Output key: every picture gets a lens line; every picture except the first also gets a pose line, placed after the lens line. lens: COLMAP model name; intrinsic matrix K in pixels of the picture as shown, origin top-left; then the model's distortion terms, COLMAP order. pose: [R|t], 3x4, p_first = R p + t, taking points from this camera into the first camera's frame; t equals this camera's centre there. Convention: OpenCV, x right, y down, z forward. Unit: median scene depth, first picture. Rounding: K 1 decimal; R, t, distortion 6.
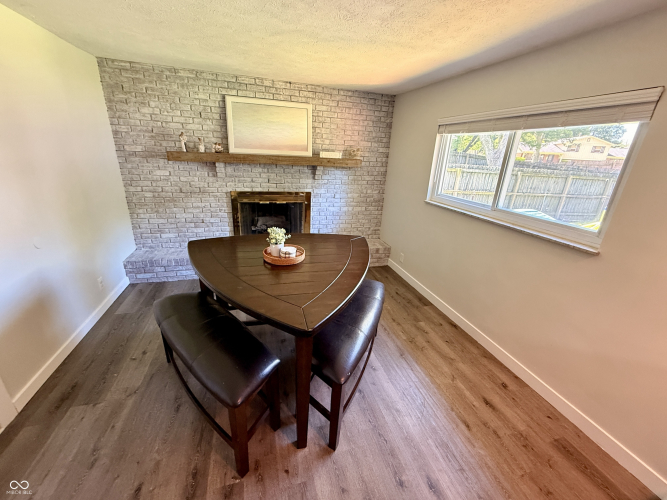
lens RADIAL K [[267.0, 0, 342.4], [0, 267.0, 247.7], [0, 0, 1]] dist [0.000190, -0.000407]
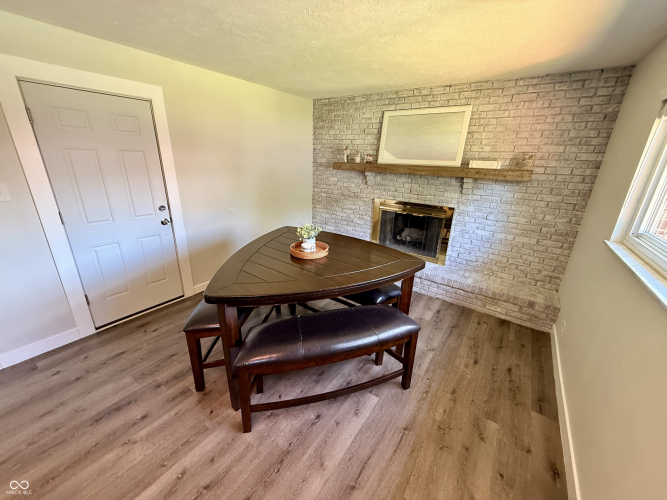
lens RADIAL K [[267.0, 0, 334.1], [0, 267.0, 248.3], [0, 0, 1]] dist [0.000190, -0.000407]
pose [[0.617001, 0.225094, -0.754084, 0.368715], [-0.268305, 0.960979, 0.067322, -0.045281], [0.739812, 0.160787, 0.653319, 0.208498]]
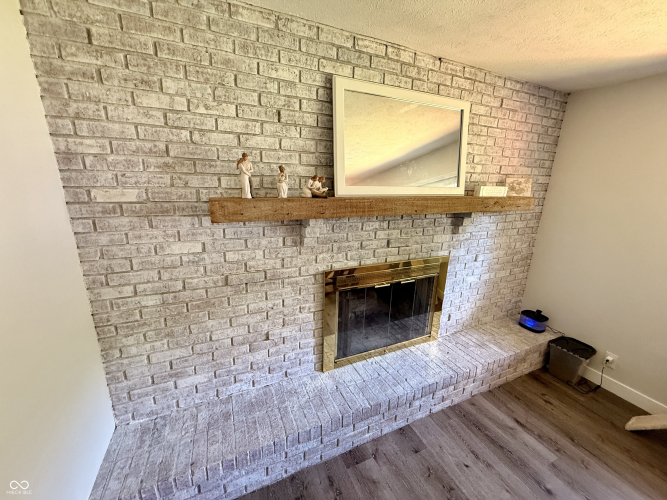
lens RADIAL K [[267.0, 0, 345.5], [0, 267.0, 251.5], [0, 0, 1]] dist [0.000190, -0.000407]
pose [[0.991539, -0.060542, 0.114825, -0.463932], [0.070009, 0.994310, -0.080291, -0.219200], [-0.109311, 0.087651, 0.990136, 0.541878]]
